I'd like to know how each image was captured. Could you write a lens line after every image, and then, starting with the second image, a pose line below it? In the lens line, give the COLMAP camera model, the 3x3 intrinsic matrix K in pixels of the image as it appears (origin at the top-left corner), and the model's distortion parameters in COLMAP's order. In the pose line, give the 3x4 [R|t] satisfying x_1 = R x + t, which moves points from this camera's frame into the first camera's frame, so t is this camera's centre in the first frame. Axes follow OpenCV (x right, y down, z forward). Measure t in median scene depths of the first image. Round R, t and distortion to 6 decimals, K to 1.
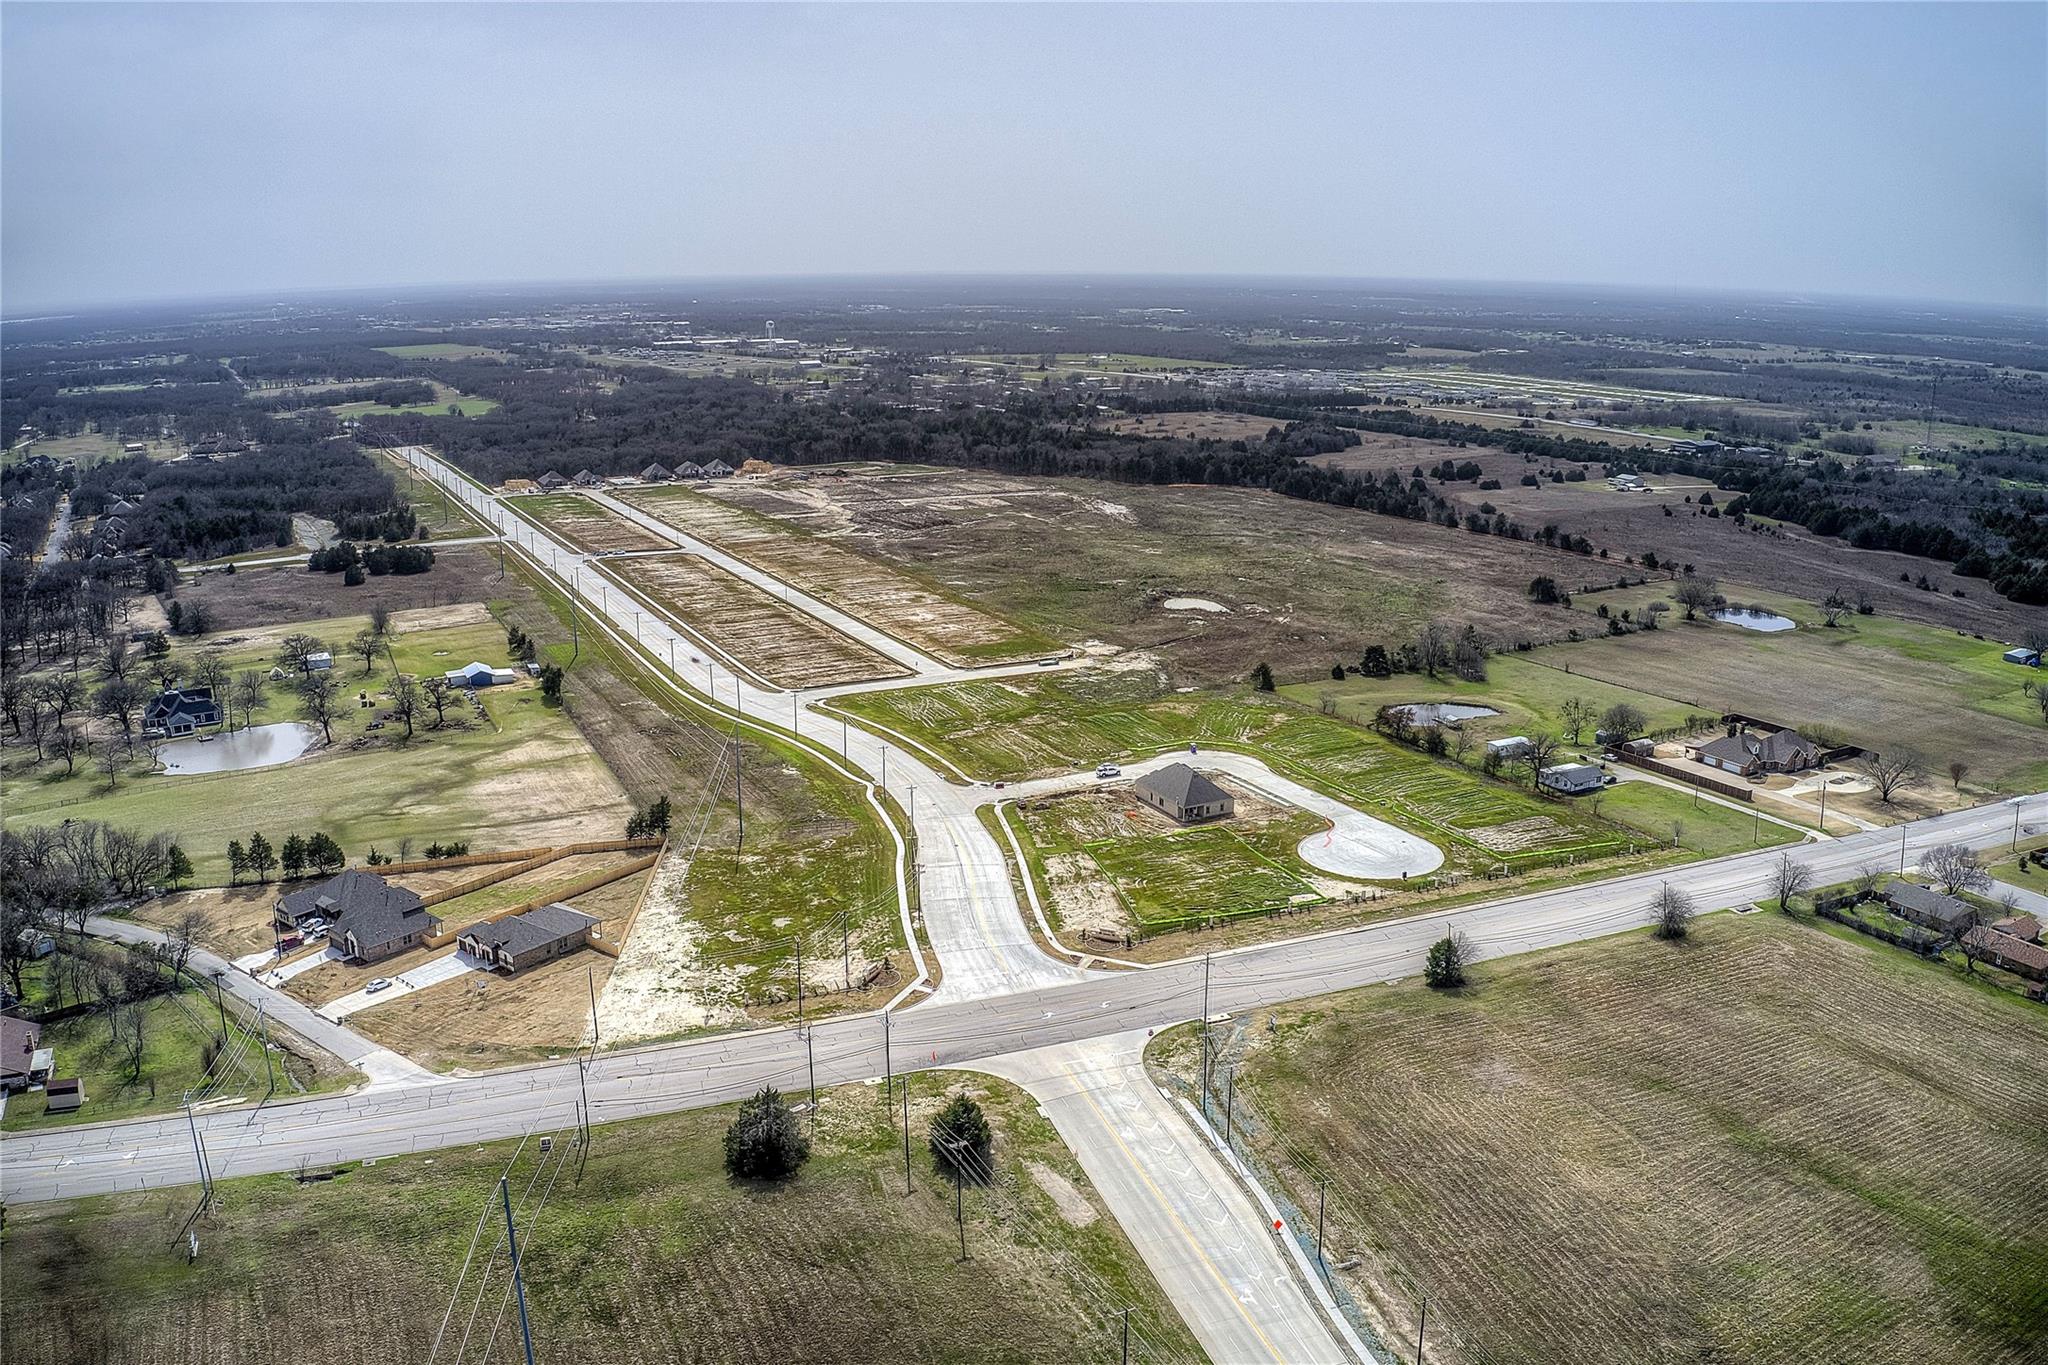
lens RADIAL K [[1614.6, 0, 1004.8], [0, 1614.6, 683.3], [0, 0, 1]] dist [-0.155784, 0.003613]
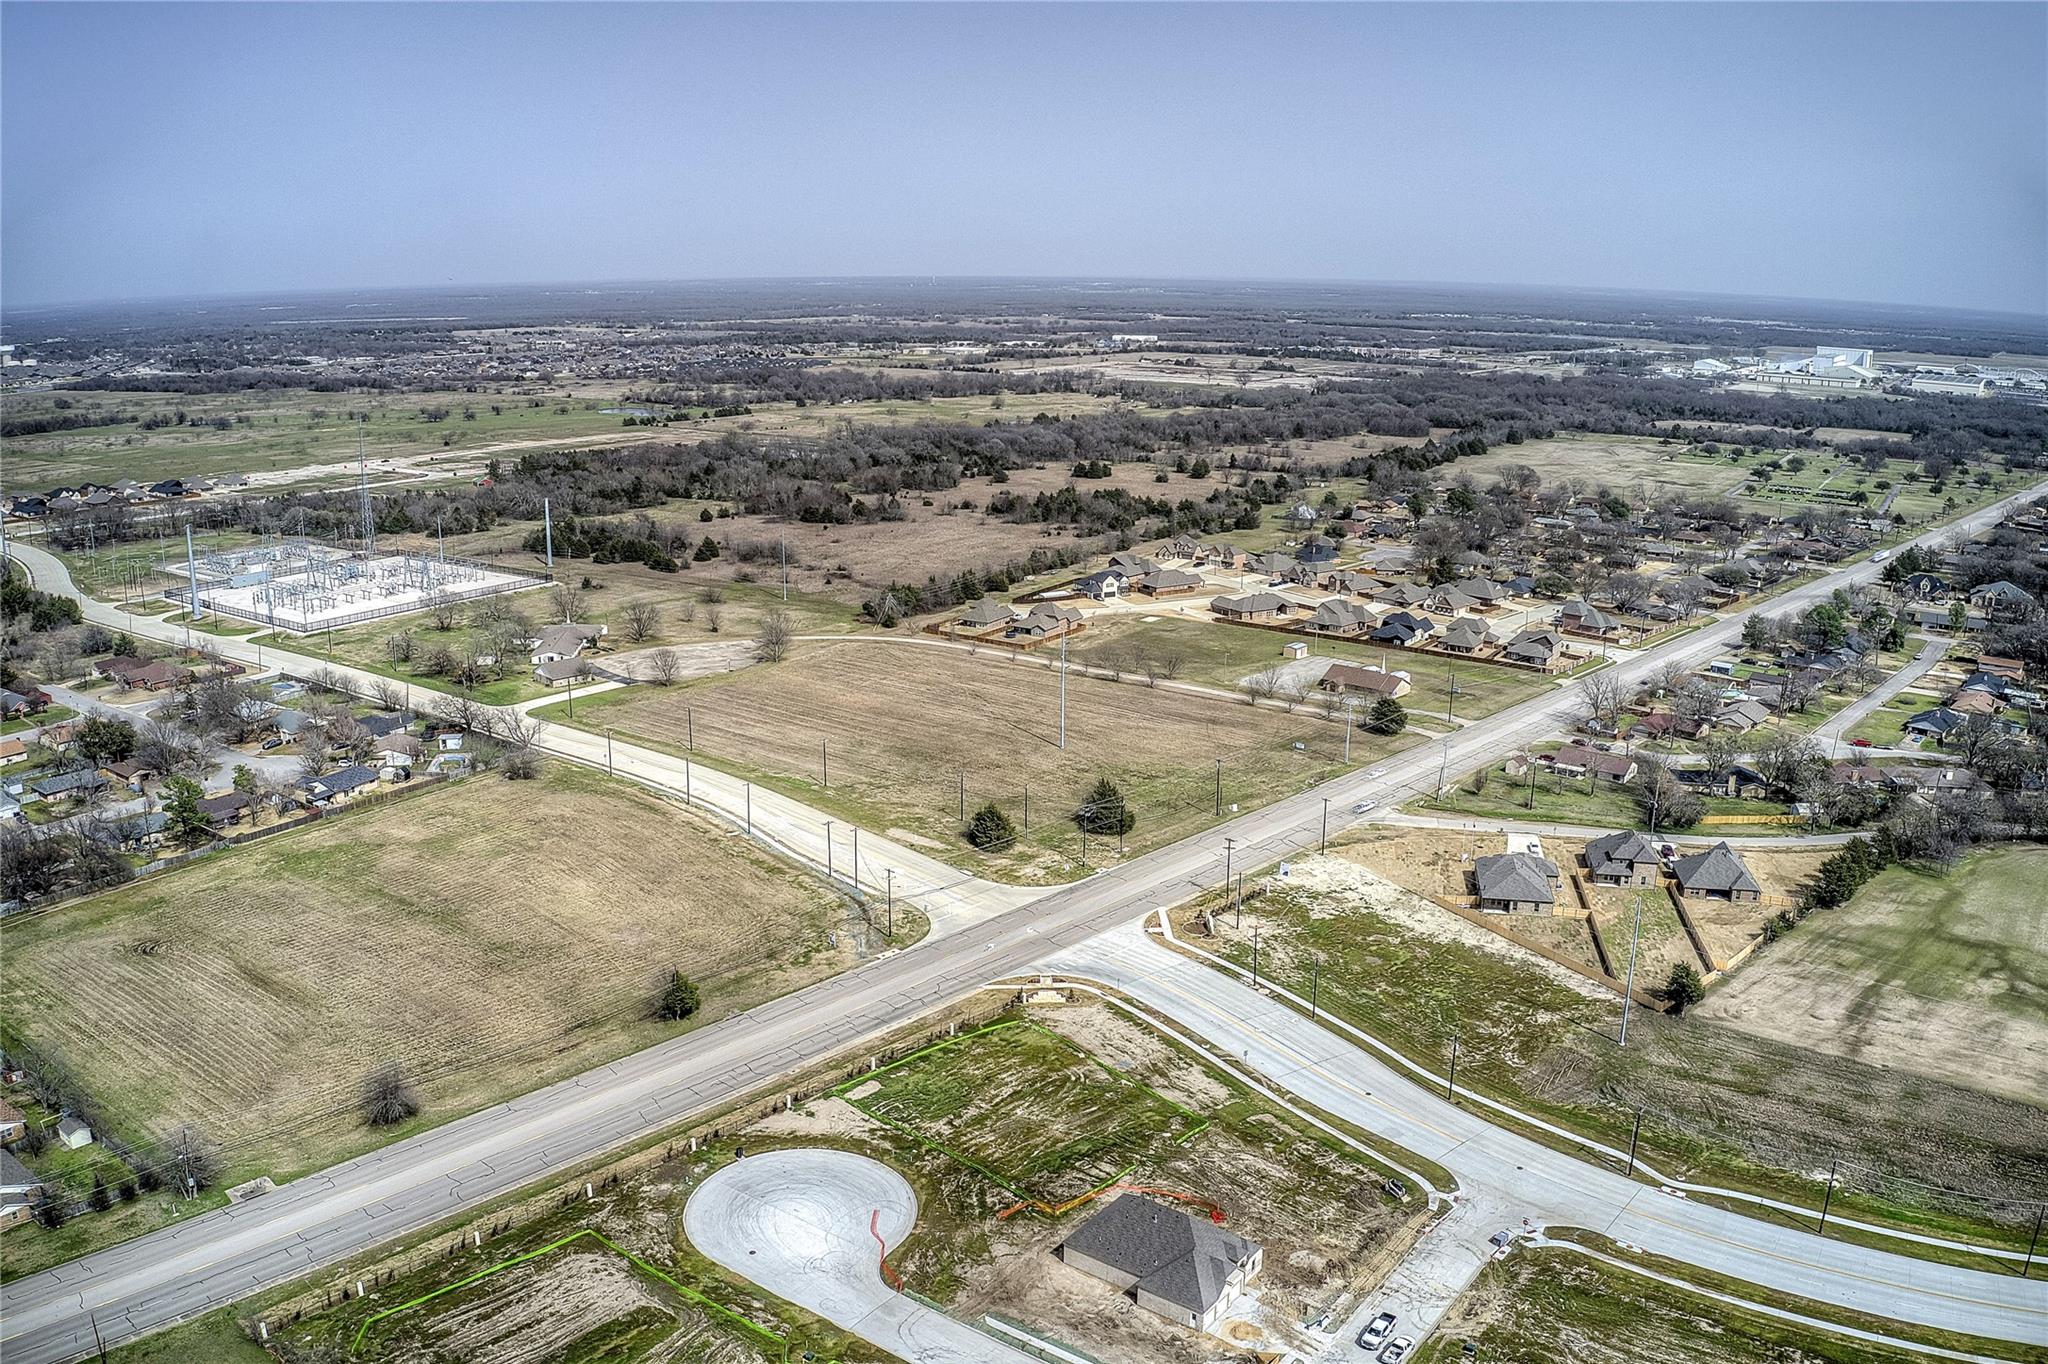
lens RADIAL K [[1614.6, 0, 1004.8], [0, 1614.6, 682.8], [0, 0, 1]] dist [-0.155784, 0.003613]
pose [[-0.900620, 0.109949, -0.420469, 0.414133], [-0.112347, 0.875688, 0.469626, -0.392715], [0.419835, 0.470194, -0.776310, 1.487687]]
